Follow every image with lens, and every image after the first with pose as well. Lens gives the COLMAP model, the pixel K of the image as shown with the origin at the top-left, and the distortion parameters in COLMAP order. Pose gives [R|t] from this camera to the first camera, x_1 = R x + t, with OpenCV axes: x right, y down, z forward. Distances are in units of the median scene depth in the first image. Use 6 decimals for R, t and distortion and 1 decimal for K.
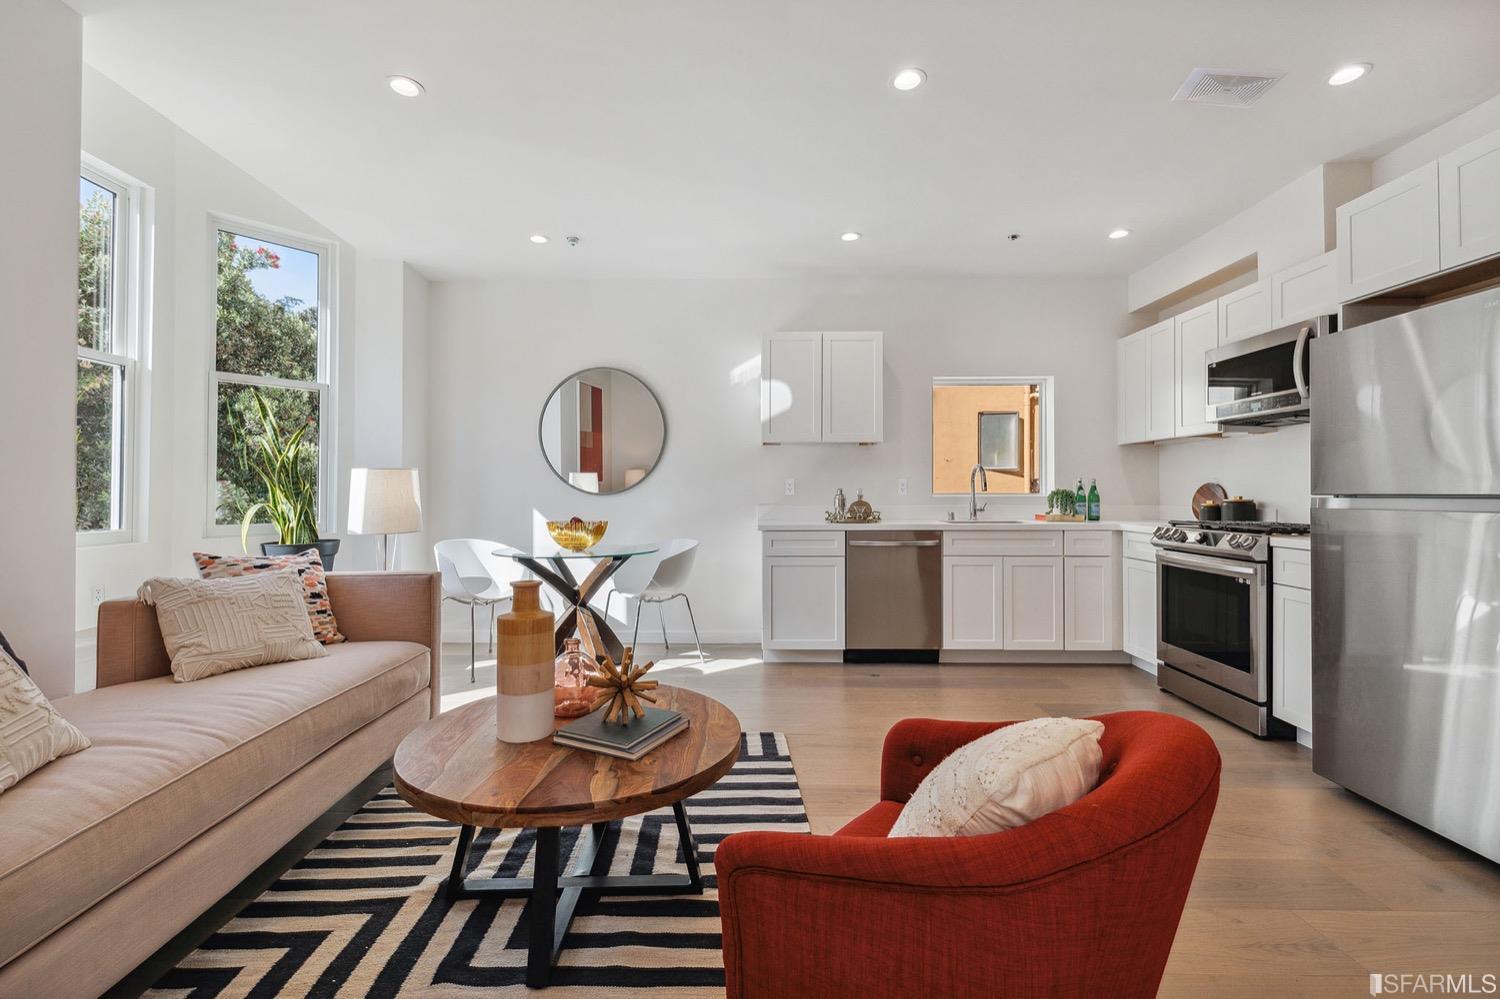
lens RADIAL K [[634.2, 0, 736.4], [0, 634.2, 483.0], [0, 0, 1]] dist [0.000981, -0.000719]
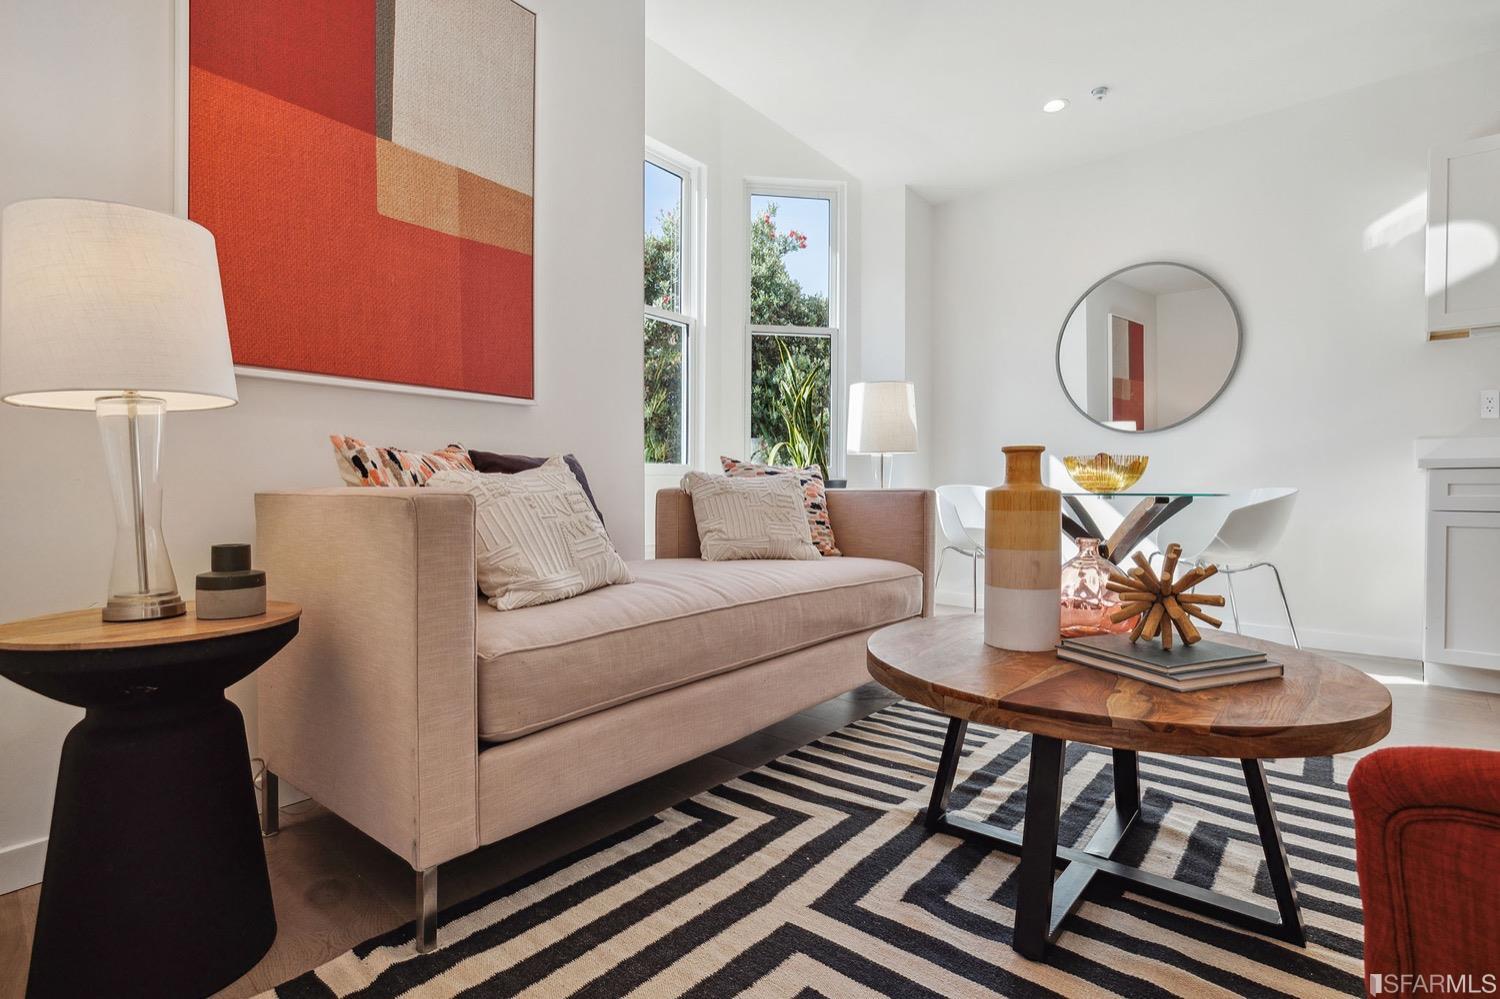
lens RADIAL K [[719.3, 0, 757.8], [0, 719.3, 491.2], [0, 0, 1]] dist [-0.013526, 0.001551]
pose [[0.761962, 0.011576, -0.647518, -0.007477], [0.004138, 0.999733, 0.022743, 0.087140], [0.647608, -0.020008, 0.761711, 0.064499]]
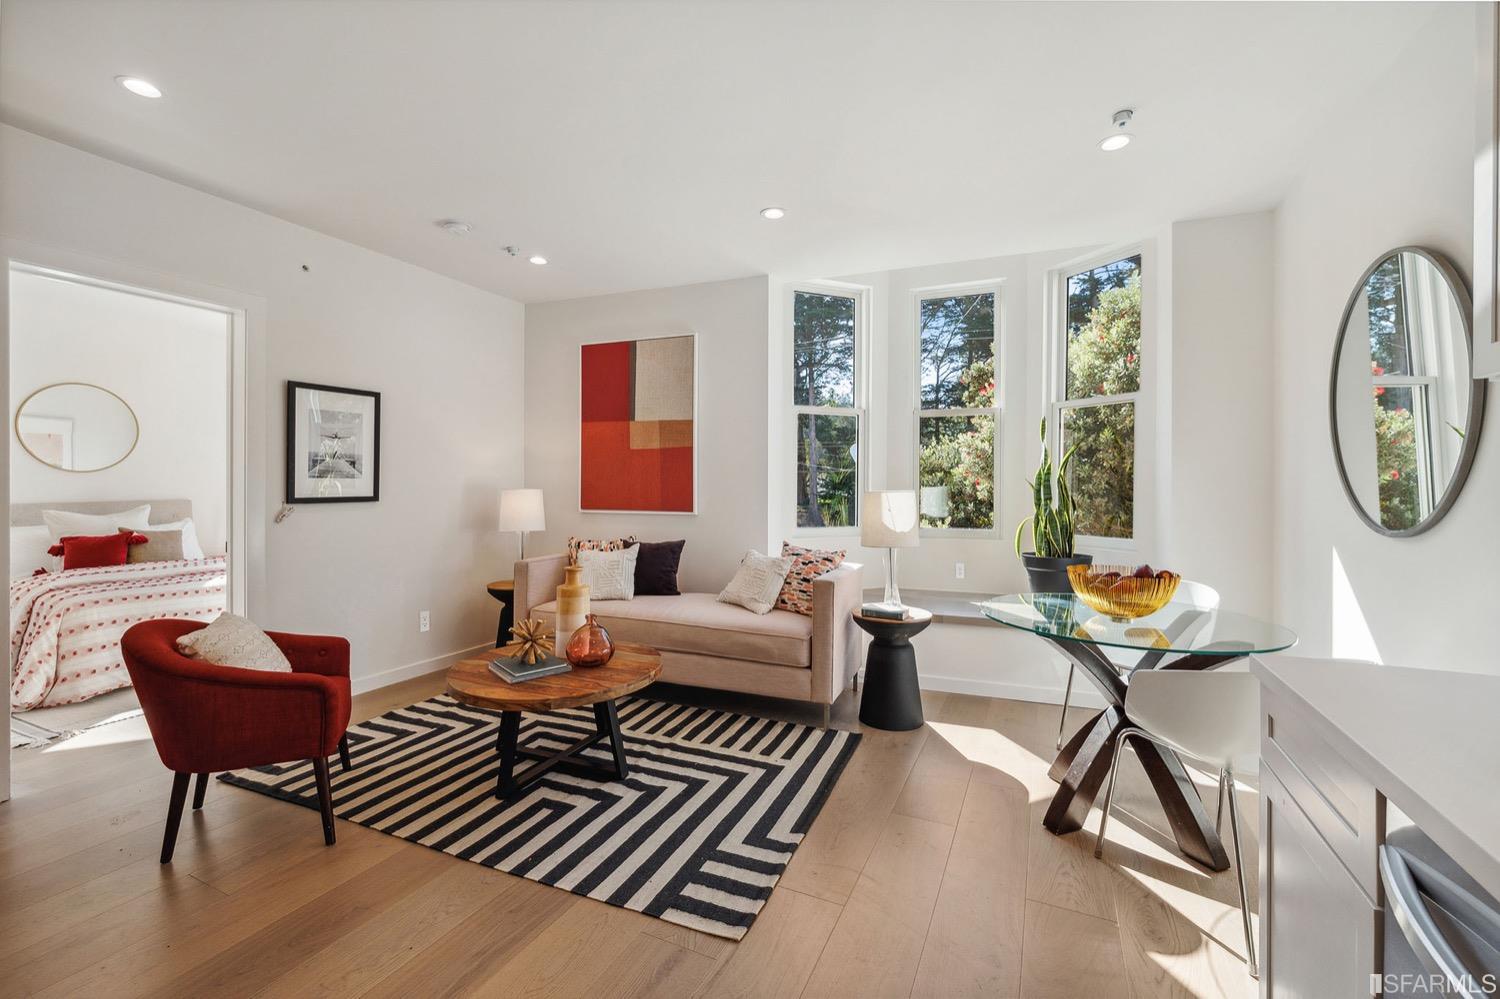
lens RADIAL K [[634.2, 0, 751.5], [0, 634.2, 475.3], [0, 0, 1]] dist [0.000981, -0.000719]
pose [[-0.396897, -0.017175, -0.917702, 0.488380], [0.013719, 0.999602, -0.024641, -0.018513], [0.917761, -0.022370, -0.396504, 0.992829]]
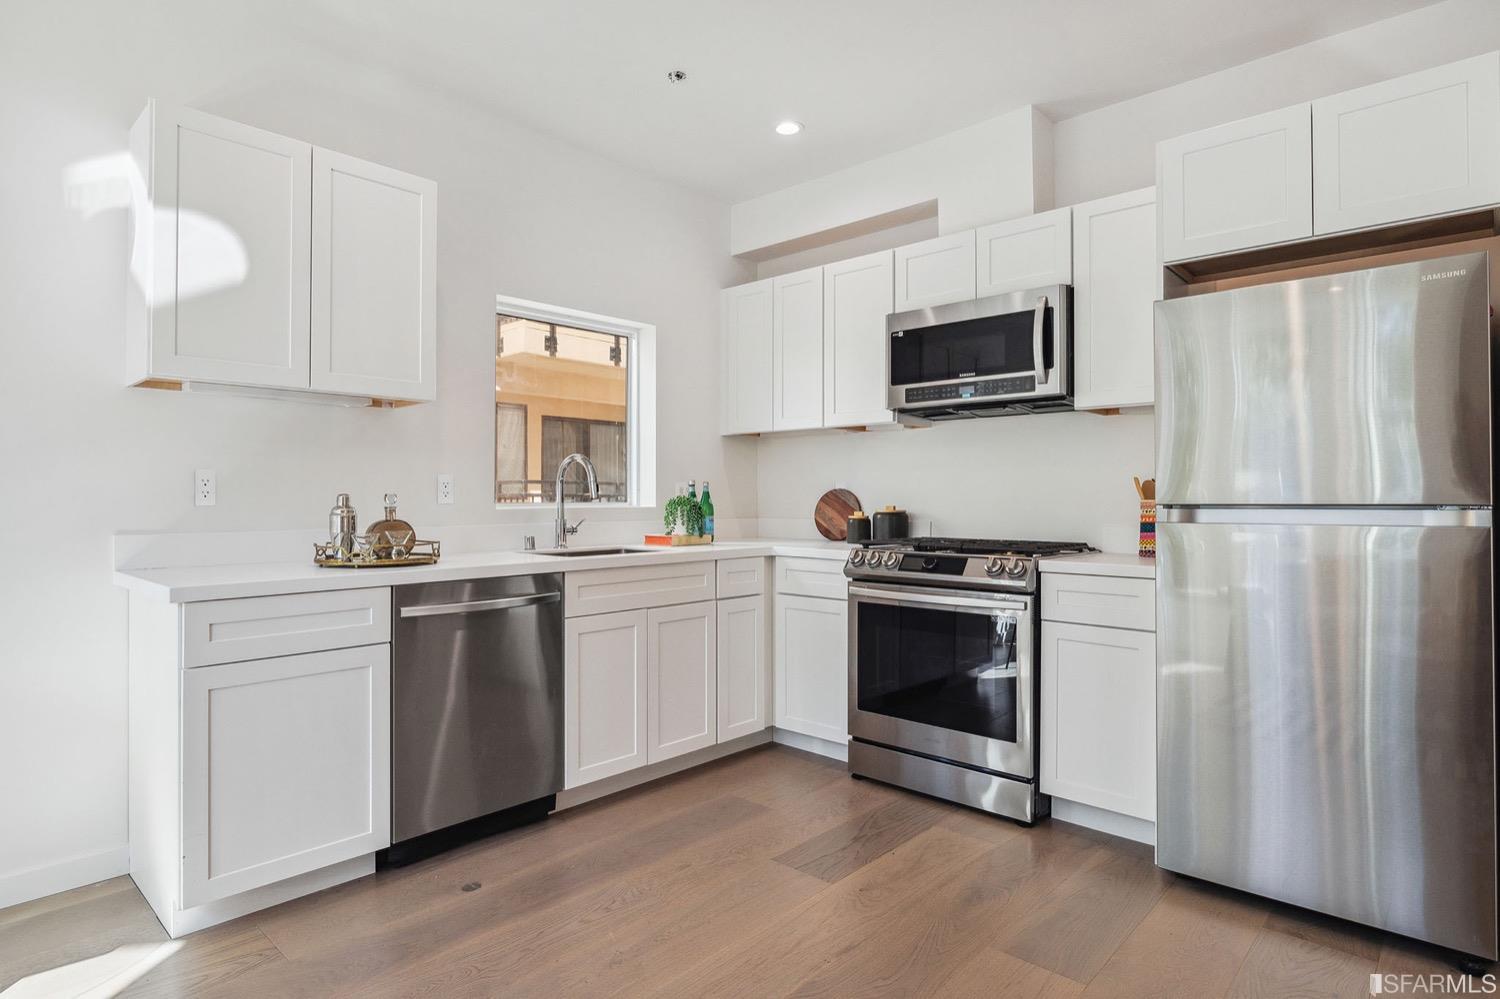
lens RADIAL K [[815.4, 0, 680.1], [0, 815.4, 492.9], [0, 0, 1]] dist [-0.004502, -0.000077]
pose [[0.675033, 0.005627, 0.737766, -0.132456], [-0.010246, 0.999946, 0.001749, 0.005370], [-0.737716, -0.008740, 0.675054, 0.491636]]
